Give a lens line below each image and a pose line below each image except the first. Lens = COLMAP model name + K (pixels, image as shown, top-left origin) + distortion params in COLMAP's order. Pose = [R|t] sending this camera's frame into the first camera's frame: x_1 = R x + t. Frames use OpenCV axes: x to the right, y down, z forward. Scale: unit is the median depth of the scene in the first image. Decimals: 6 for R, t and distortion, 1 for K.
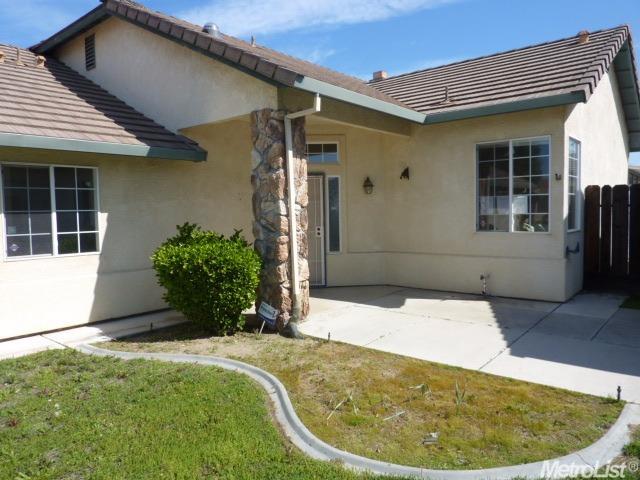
lens RADIAL K [[477.9, 0, 320.0], [0, 477.9, 240.0], [0, 0, 1]] dist [-0.025881, -0.007160]
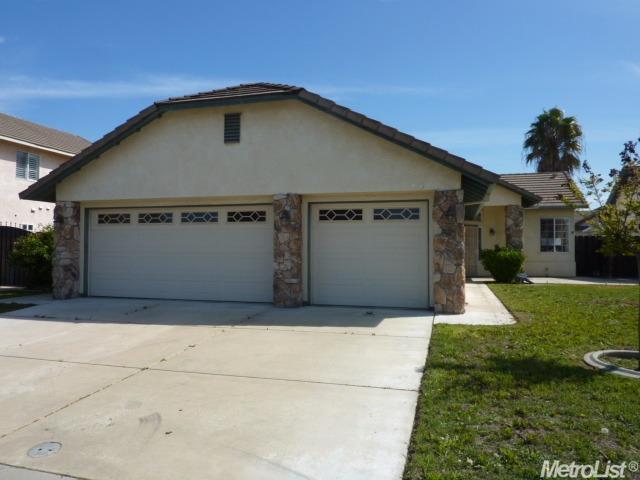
lens RADIAL K [[477.9, 0, 320.0], [0, 477.9, 240.0], [0, 0, 1]] dist [-0.025881, -0.007160]
pose [[0.911439, 0.035069, 0.409939, -1.905689], [-0.001566, 0.996649, -0.081778, 0.137953], [-0.411433, 0.073894, 0.908440, -0.886200]]
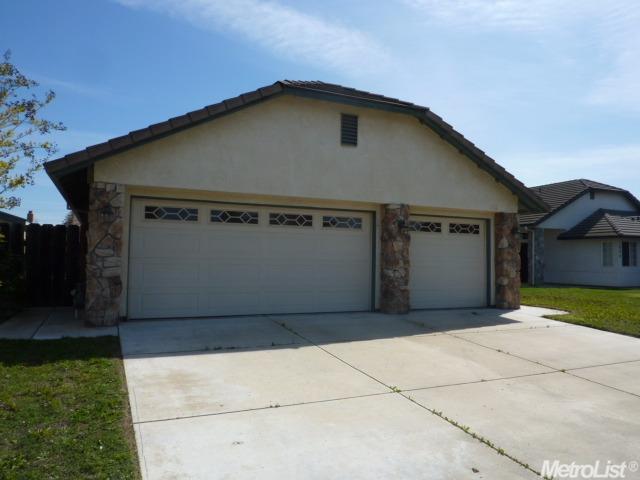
lens RADIAL K [[477.9, 0, 320.0], [0, 477.9, 240.0], [0, 0, 1]] dist [-0.025881, -0.007160]
pose [[0.433597, 0.058379, 0.899214, -2.756834], [0.021129, 0.996966, -0.074914, 0.104093], [-0.900859, 0.051482, 0.431048, -0.059155]]
